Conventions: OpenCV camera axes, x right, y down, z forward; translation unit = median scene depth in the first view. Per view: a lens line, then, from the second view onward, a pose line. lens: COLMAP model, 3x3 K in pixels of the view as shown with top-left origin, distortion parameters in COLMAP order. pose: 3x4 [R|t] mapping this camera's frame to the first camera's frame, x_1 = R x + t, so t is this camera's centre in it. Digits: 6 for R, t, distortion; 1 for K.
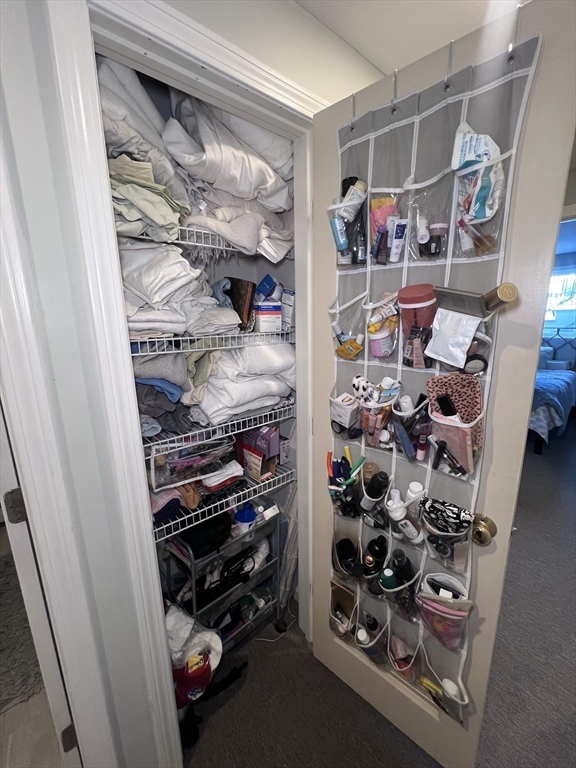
lens RADIAL K [[308.3, 0, 289.3], [0, 308.3, 382.8], [0, 0, 1]] dist [-0.002281, 0.000309]
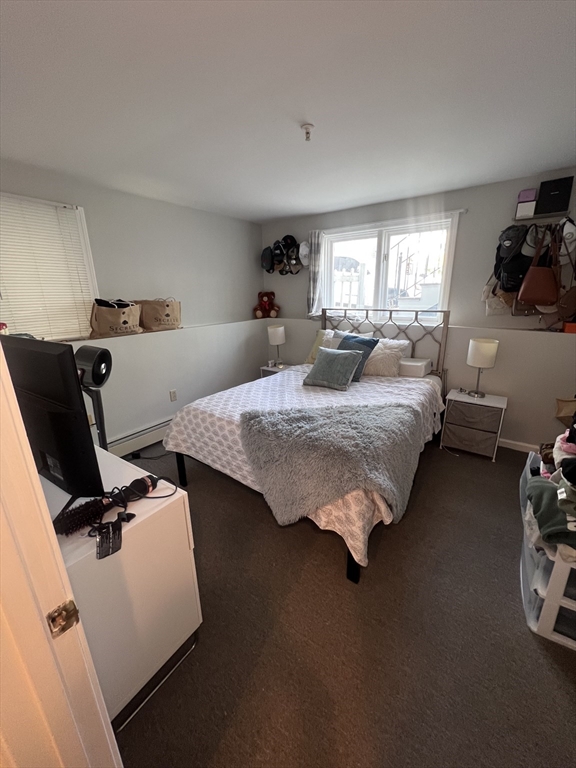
lens RADIAL K [[308.3, 0, 289.3], [0, 308.3, 382.8], [0, 0, 1]] dist [-0.002281, 0.000309]
pose [[0.969614, -0.069844, 0.234457, 0.446045], [0.052358, 0.995419, 0.080003, -0.091831], [-0.238971, -0.065296, 0.968829, 0.412794]]
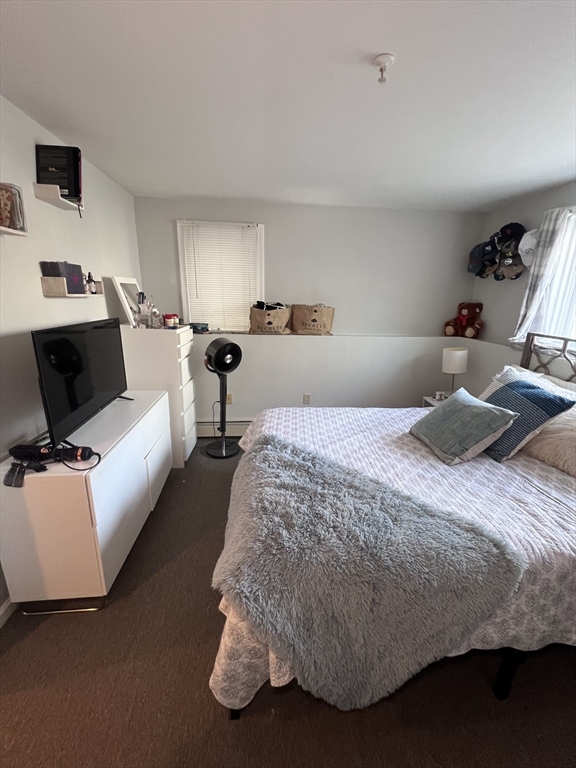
lens RADIAL K [[308.3, 0, 289.3], [0, 308.3, 382.8], [0, 0, 1]] dist [-0.002281, 0.000309]
pose [[0.814505, 0.190385, -0.548028, 0.713153], [-0.156461, 0.981706, 0.108504, -0.129482], [0.558660, -0.002632, 0.829393, 0.544867]]
